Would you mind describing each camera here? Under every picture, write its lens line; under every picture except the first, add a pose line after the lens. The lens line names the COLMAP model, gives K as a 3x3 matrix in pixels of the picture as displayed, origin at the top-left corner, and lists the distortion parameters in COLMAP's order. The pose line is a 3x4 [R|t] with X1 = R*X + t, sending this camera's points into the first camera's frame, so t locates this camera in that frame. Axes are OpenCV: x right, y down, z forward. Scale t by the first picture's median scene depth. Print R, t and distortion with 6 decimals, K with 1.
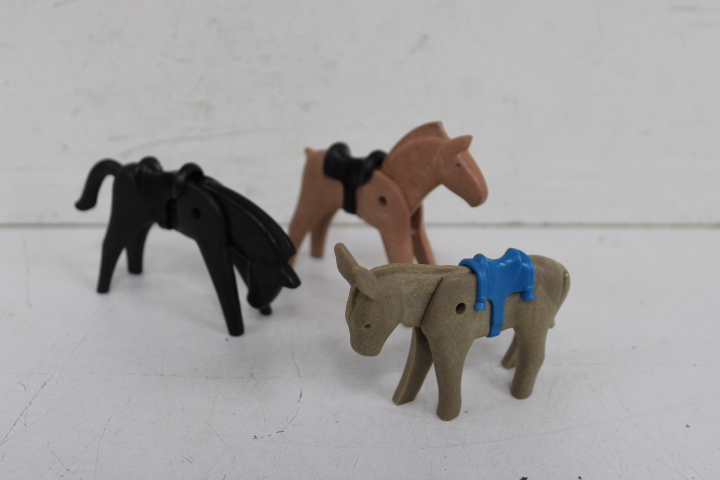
lens RADIAL K [[1028.8, 0, 361.4], [0, 1028.8, 233.3], [0, 0, 1]] dist [-0.038239, 0.000000]
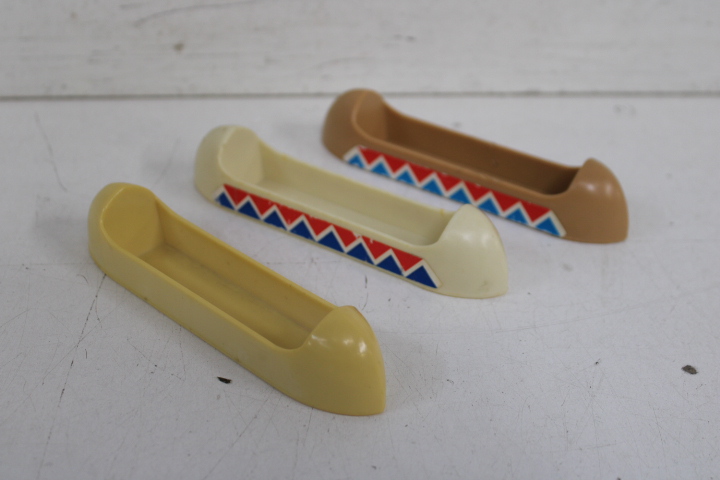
lens RADIAL K [[1028.8, 0, 365.0], [0, 1028.8, 243.7], [0, 0, 1]] dist [-0.038239, 0.000000]
pose [[0.995038, -0.019942, 0.097473, -0.121212], [0.002671, 0.984708, 0.174194, -0.041989], [-0.099456, -0.173070, 0.979875, 0.009012]]
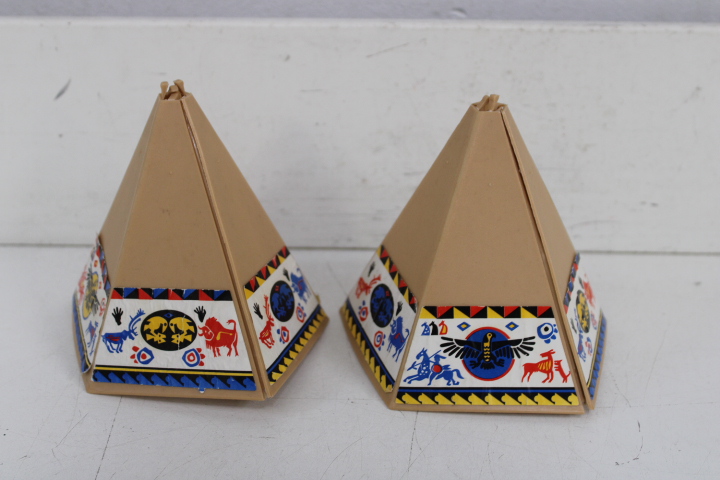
lens RADIAL K [[1081.3, 0, 363.6], [0, 1081.3, 245.6], [0, 0, 1]] dist [-0.026995, 0.000000]
pose [[0.999475, 0.016474, -0.027884, -0.264263], [-0.014373, 0.997160, 0.073933, -0.104208], [0.029023, -0.073493, 0.996873, -0.179308]]
